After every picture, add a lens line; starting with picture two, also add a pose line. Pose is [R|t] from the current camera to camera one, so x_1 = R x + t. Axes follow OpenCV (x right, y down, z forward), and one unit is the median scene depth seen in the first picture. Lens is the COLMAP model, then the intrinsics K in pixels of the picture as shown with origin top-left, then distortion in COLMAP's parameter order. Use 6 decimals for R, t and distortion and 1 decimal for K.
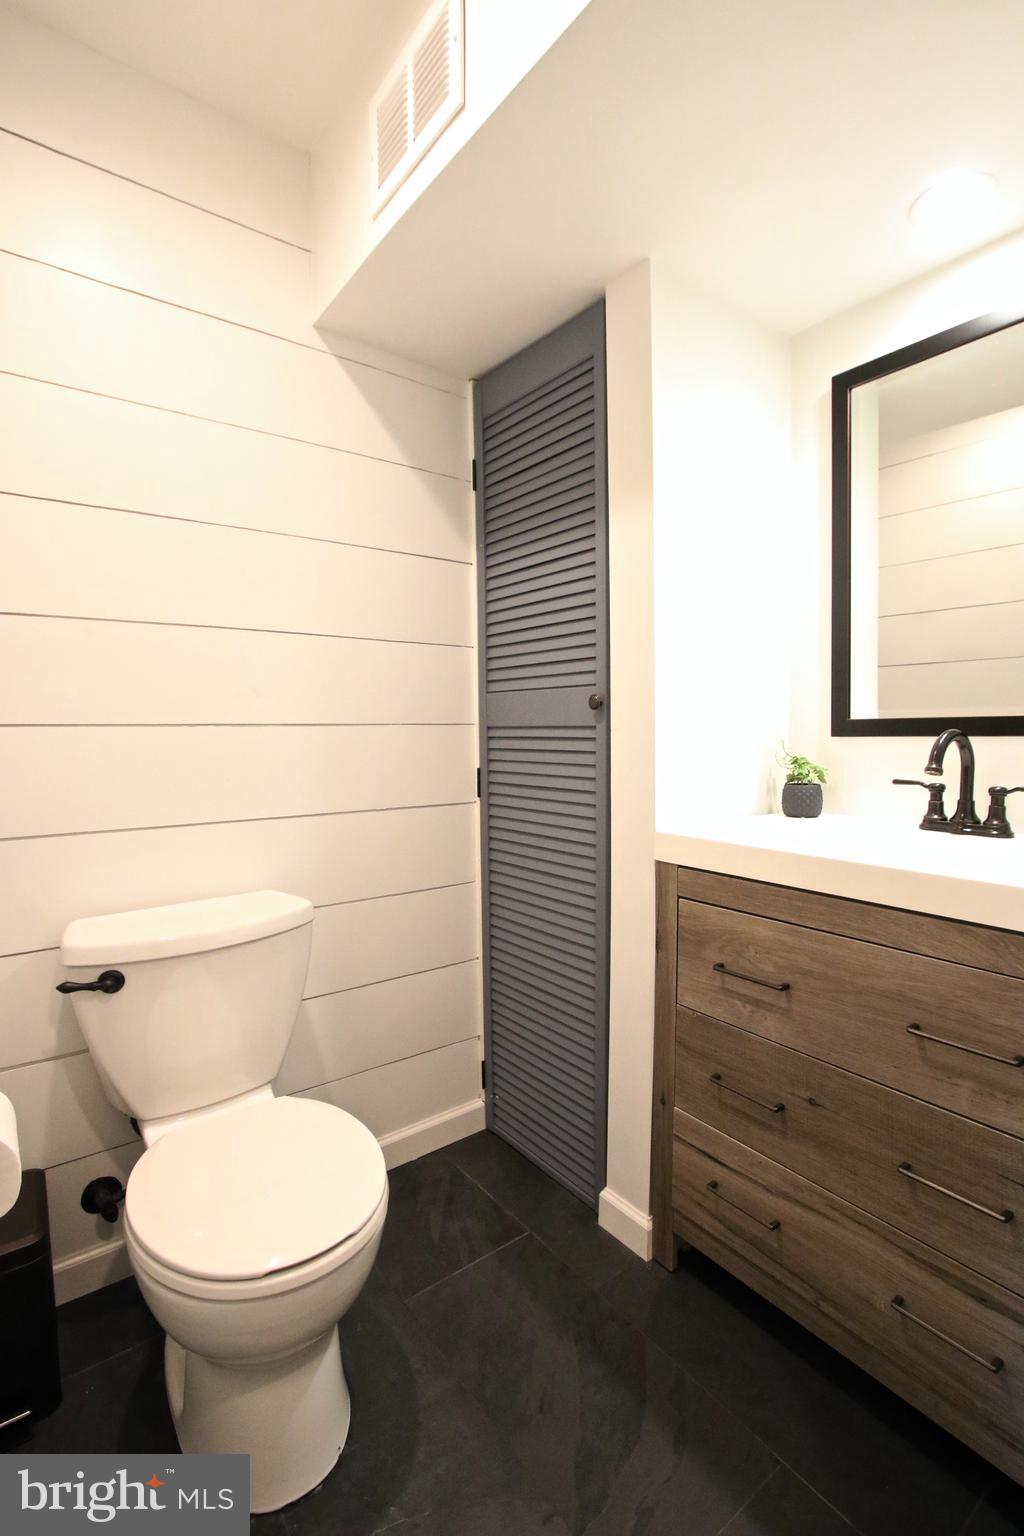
lens RADIAL K [[727.7, 0, 531.8], [0, 727.7, 771.8], [0, 0, 1]] dist [-0.018088, 0.001524]
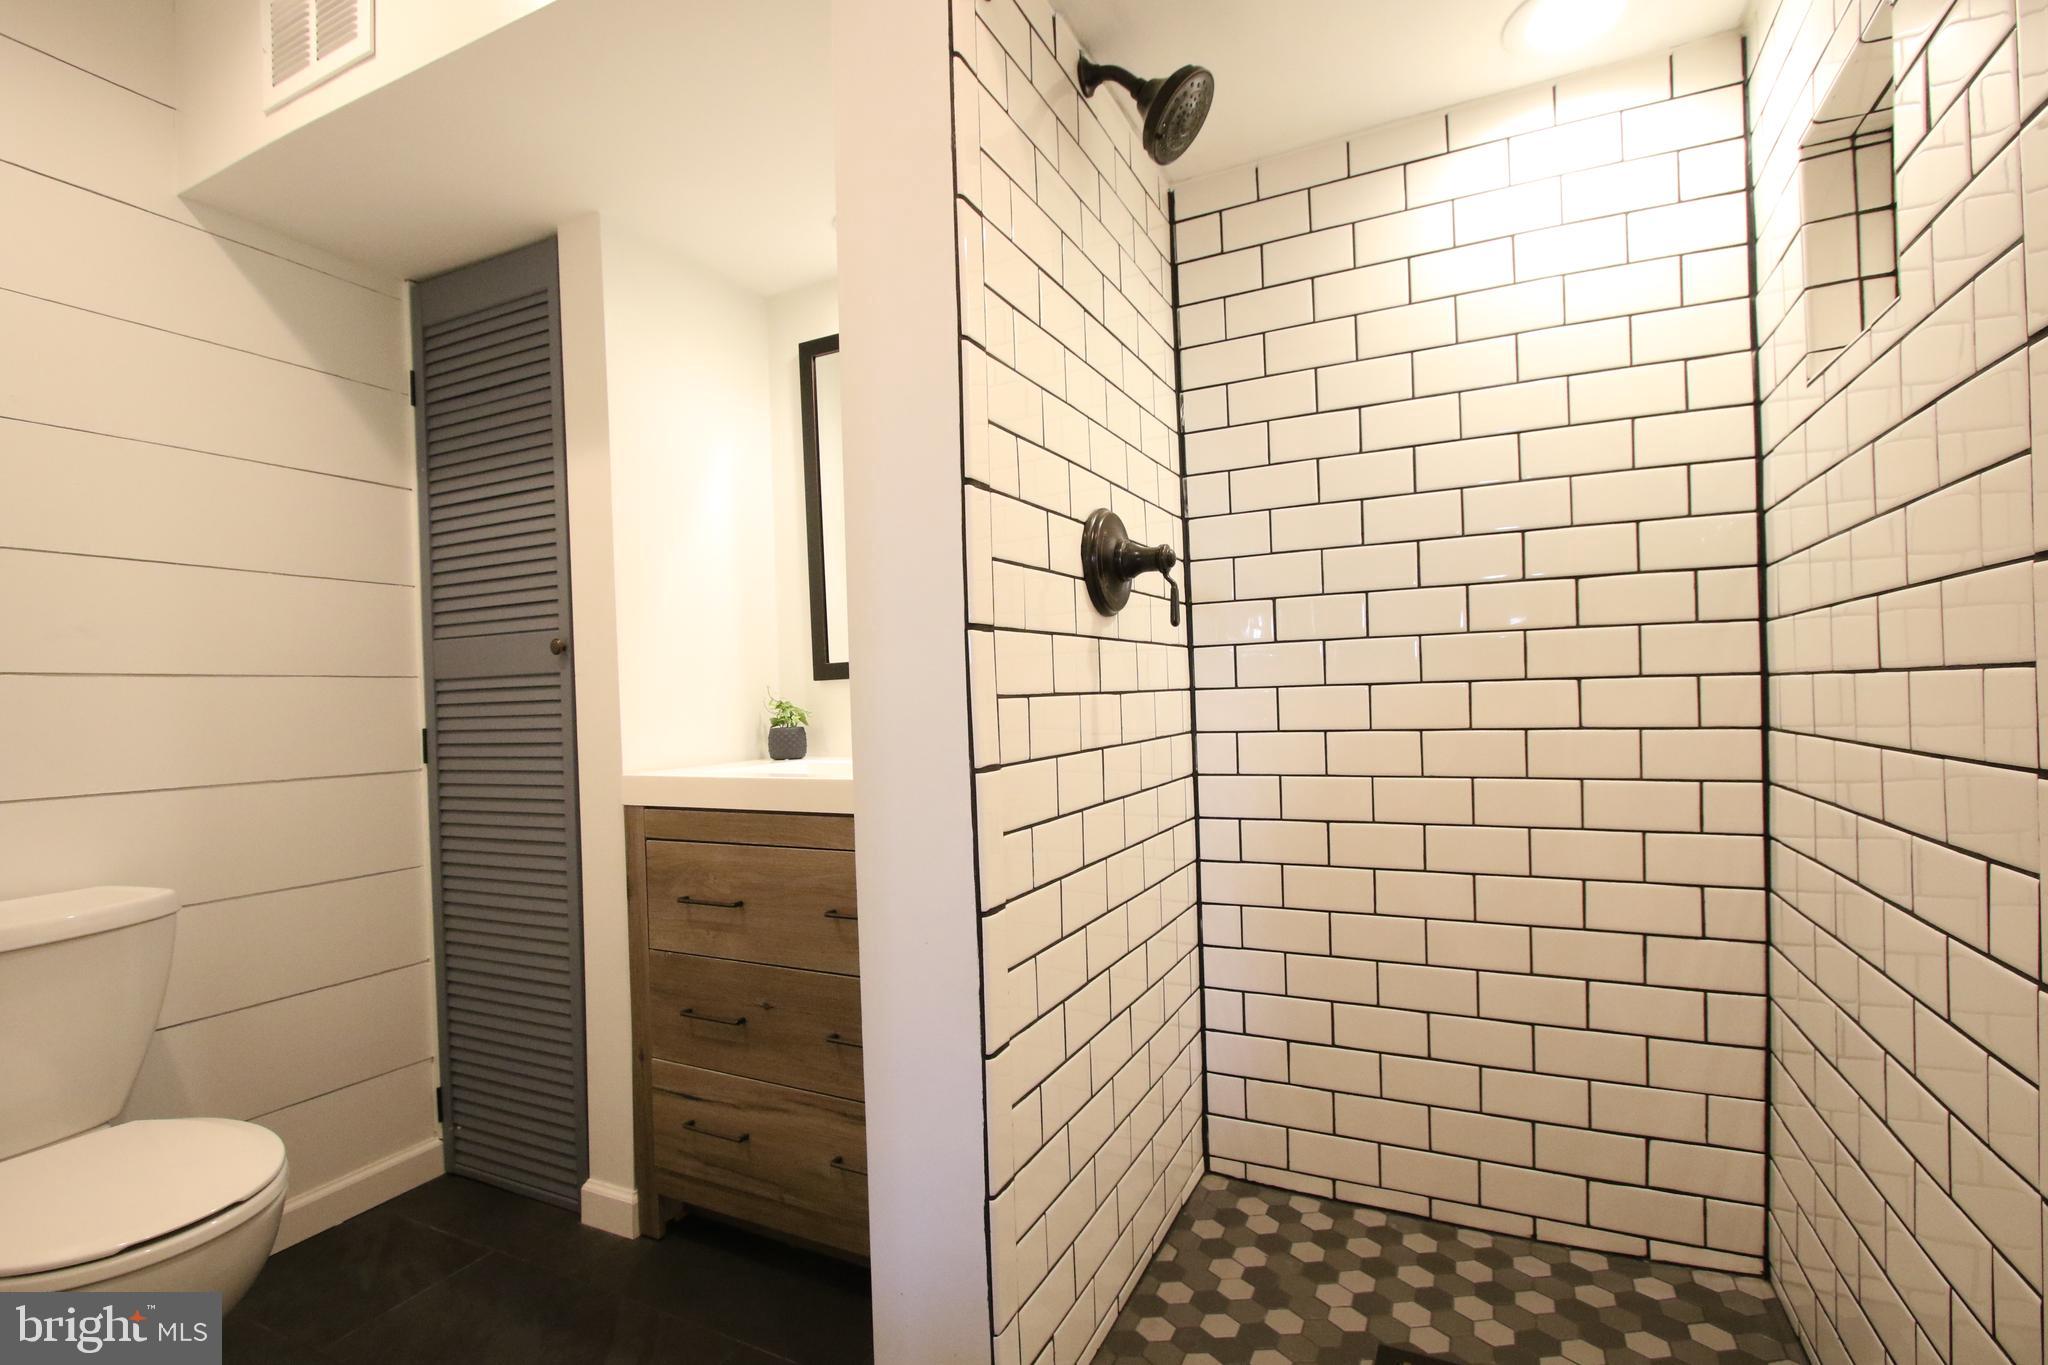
lens RADIAL K [[950.6, 0, 1022.9], [0, 950.6, 698.4], [0, 0, 1]] dist [-0.015883, 0.001895]
pose [[0.898216, -0.020665, 0.439067, 0.085500], [0.049824, 0.997243, -0.054991, 0.066668], [-0.436721, 0.071270, 0.896770, -0.350001]]
